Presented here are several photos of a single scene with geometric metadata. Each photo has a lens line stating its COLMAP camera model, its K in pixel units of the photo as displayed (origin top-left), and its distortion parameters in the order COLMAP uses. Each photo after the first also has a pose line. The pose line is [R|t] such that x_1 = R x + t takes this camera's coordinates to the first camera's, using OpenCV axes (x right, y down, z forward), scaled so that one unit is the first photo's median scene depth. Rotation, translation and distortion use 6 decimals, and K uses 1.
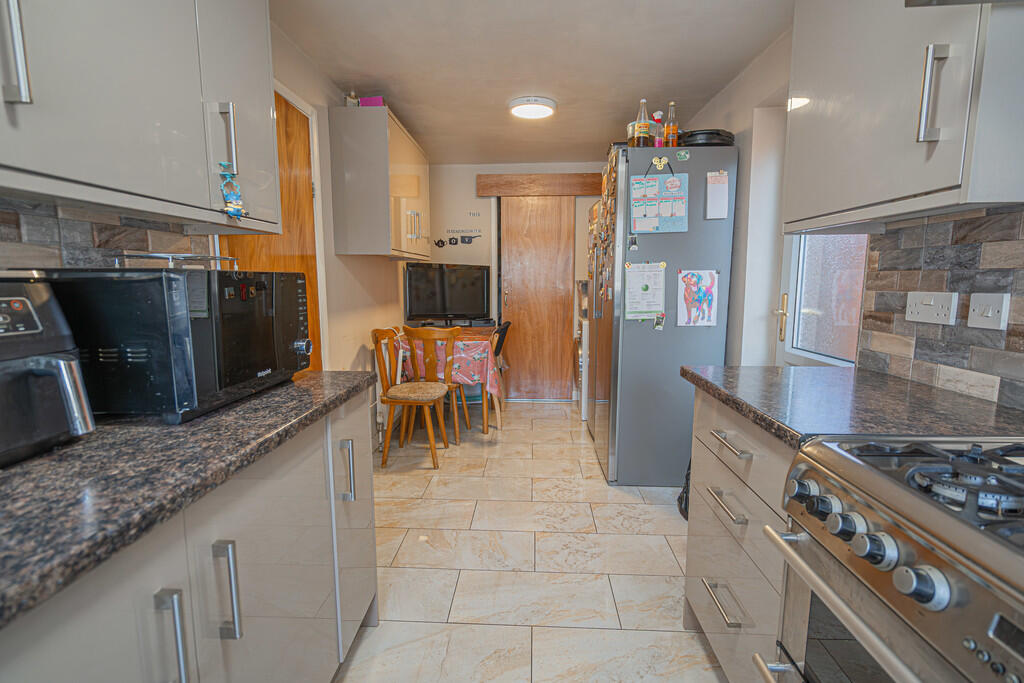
lens RADIAL K [[466.1, 0, 513.1], [0, 466.1, 339.5], [0, 0, 1]] dist [-0.007031, 0.000960]
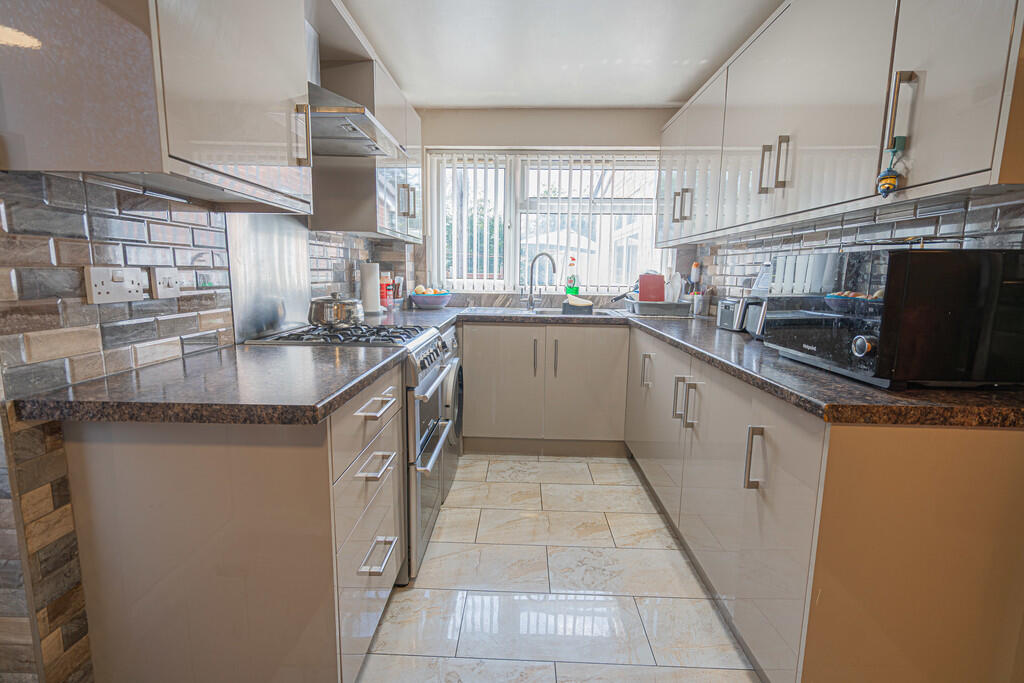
lens RADIAL K [[466.1, 0, 508.6], [0, 466.1, 342.3], [0, 0, 1]] dist [-0.007031, 0.000960]
pose [[-0.999860, -0.006629, -0.015342, 0.186066], [-0.010584, 0.961604, 0.274238, -0.231099], [0.012935, 0.274362, -0.961540, 2.042526]]
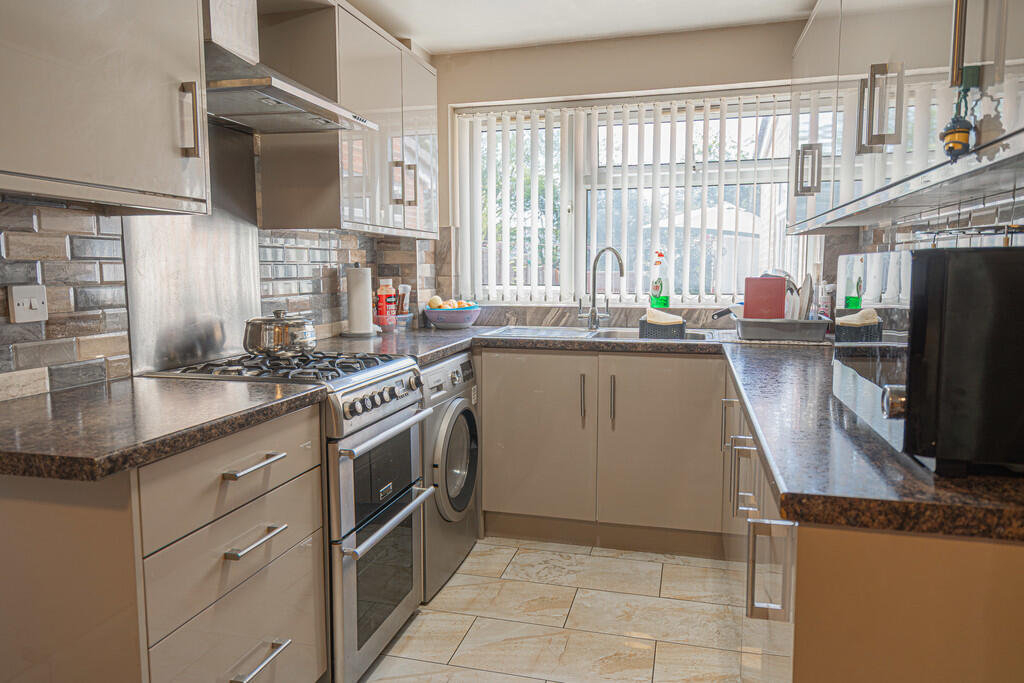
lens RADIAL K [[688.8, 0, 513.5], [0, 688.8, 342.6], [0, 0, 1]] dist [0.017878, -0.007624]
pose [[-0.977066, -0.014829, 0.212419, -0.256066], [0.035405, 0.972373, 0.230732, -0.266079], [-0.209972, 0.232961, -0.949548, 2.066760]]
